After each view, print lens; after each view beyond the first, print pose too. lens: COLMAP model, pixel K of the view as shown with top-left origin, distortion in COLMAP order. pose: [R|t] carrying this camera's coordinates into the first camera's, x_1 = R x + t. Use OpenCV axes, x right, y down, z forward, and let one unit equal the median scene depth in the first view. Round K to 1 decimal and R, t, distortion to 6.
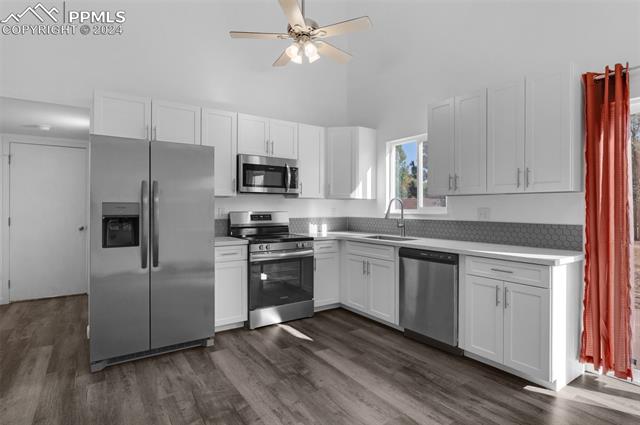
lens RADIAL K [[336.8, 0, 320.0], [0, 336.8, 212.5], [0, 0, 1]] dist [-0.001611, -0.000272]
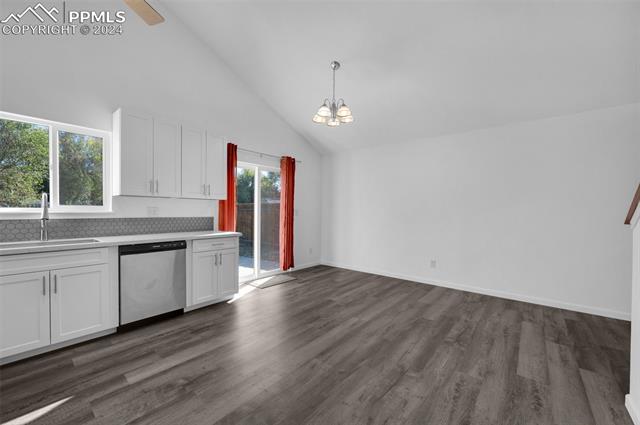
lens RADIAL K [[257.5, 0, 319.0], [0, 257.5, 213.6], [0, 0, 1]] dist [0.000076, 0.000097]
pose [[-0.272004, -0.013290, 0.962204, -0.687042], [0.004930, 0.999872, 0.015204, -0.000502], [-0.962283, 0.008879, -0.271904, 0.682901]]
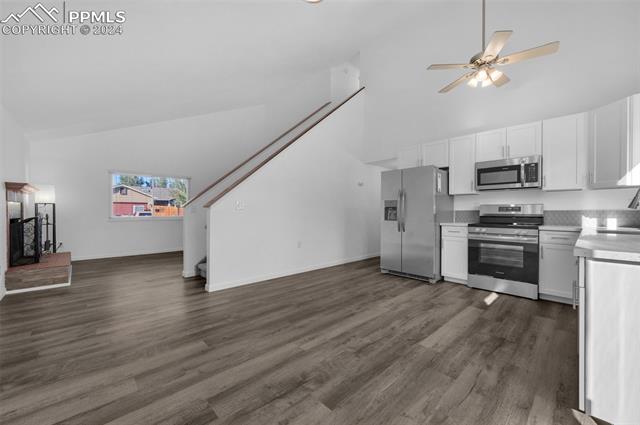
lens RADIAL K [[257.5, 0, 319.0], [0, 257.5, 213.6], [0, 0, 1]] dist [0.000076, 0.000097]
pose [[0.156847, 0.006663, -0.987600, 0.840413], [-0.014587, 0.999884, 0.004430, 0.048732], [0.987515, 0.013711, 0.156926, 0.229002]]
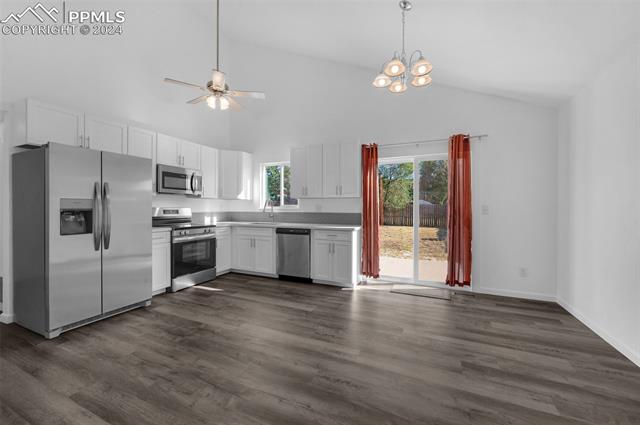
lens RADIAL K [[257.5, 0, 319.0], [0, 257.5, 213.6], [0, 0, 1]] dist [0.000076, 0.000097]
pose [[0.854816, -0.011152, 0.518811, -0.268714], [0.004338, 0.999888, 0.014345, 0.012818], [-0.518913, -0.010012, 0.854769, -0.238345]]
